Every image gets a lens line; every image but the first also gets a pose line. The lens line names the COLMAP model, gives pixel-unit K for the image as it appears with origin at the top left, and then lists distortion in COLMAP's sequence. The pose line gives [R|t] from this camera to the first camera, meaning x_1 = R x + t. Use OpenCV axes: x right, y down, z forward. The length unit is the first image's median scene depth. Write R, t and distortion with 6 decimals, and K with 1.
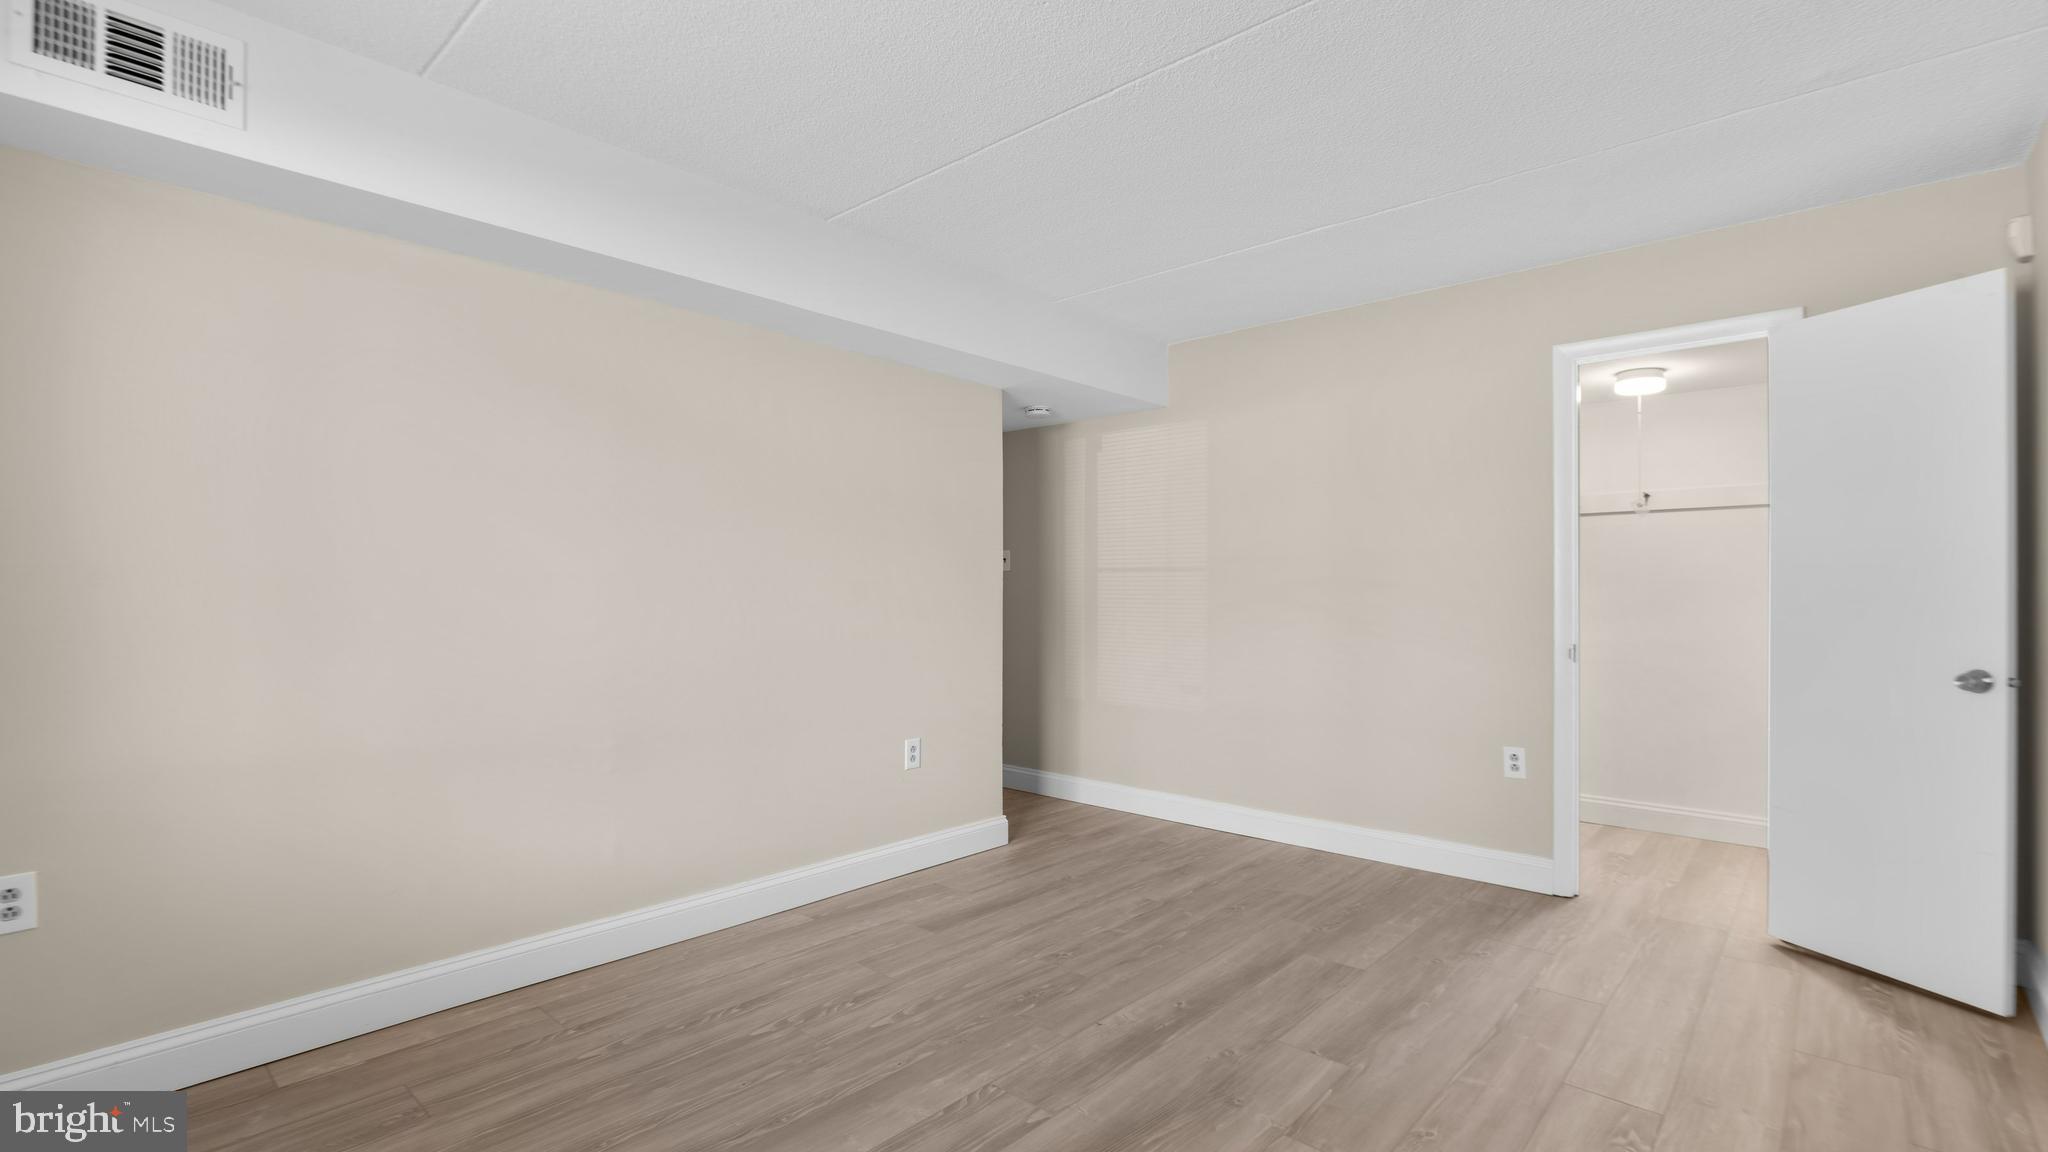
lens RADIAL K [[925.3, 0, 975.8], [0, 925.3, 584.2], [0, 0, 1]] dist [-0.020944, 0.009943]
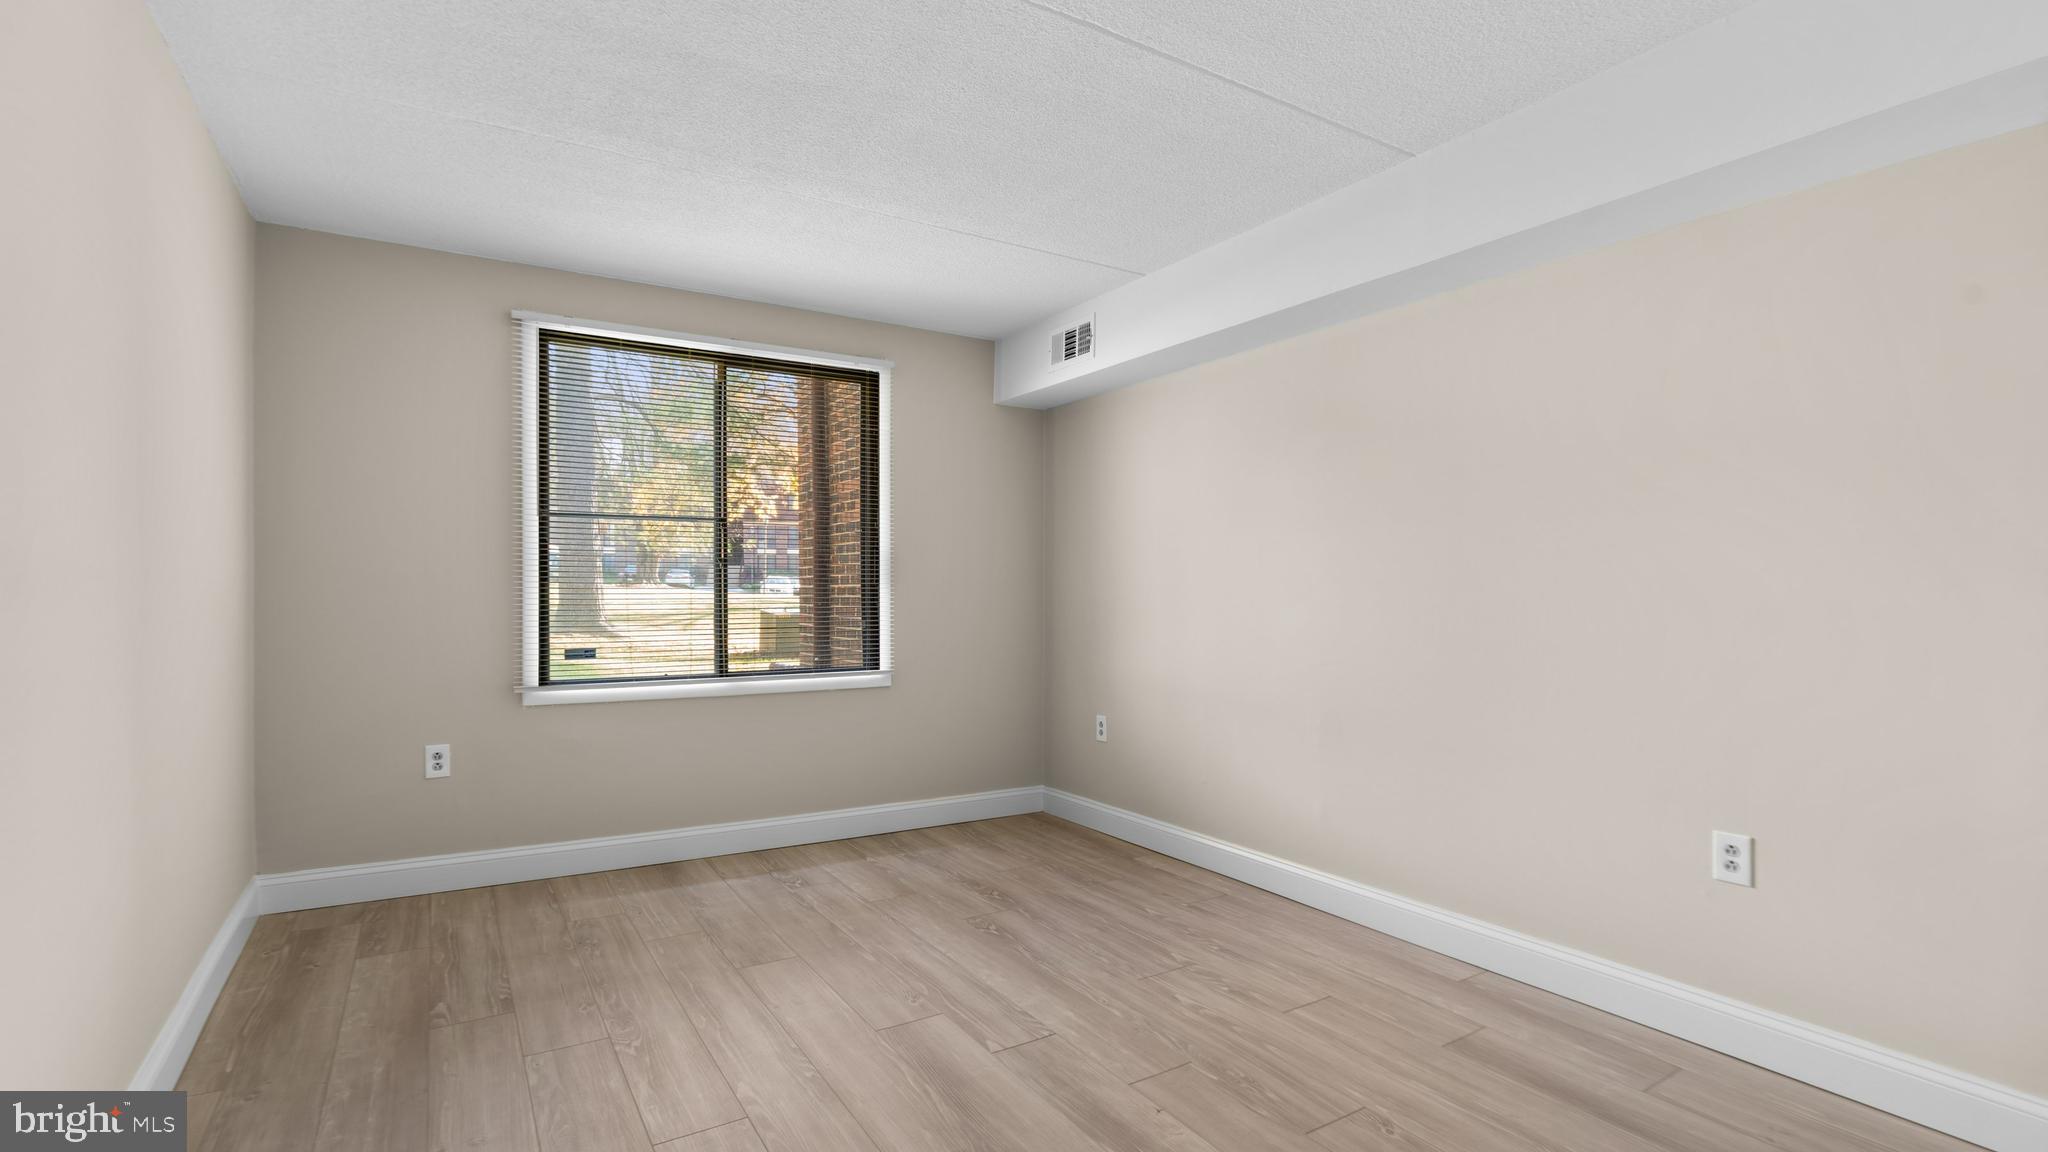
lens RADIAL K [[925.3, 0, 1021.6], [0, 925.3, 585.9], [0, 0, 1]] dist [-0.020944, 0.009943]
pose [[-0.242405, -0.011648, -0.970105, 0.923928], [0.000773, 0.999925, -0.012199, 0.020820], [0.970175, -0.003707, -0.242378, 1.039135]]
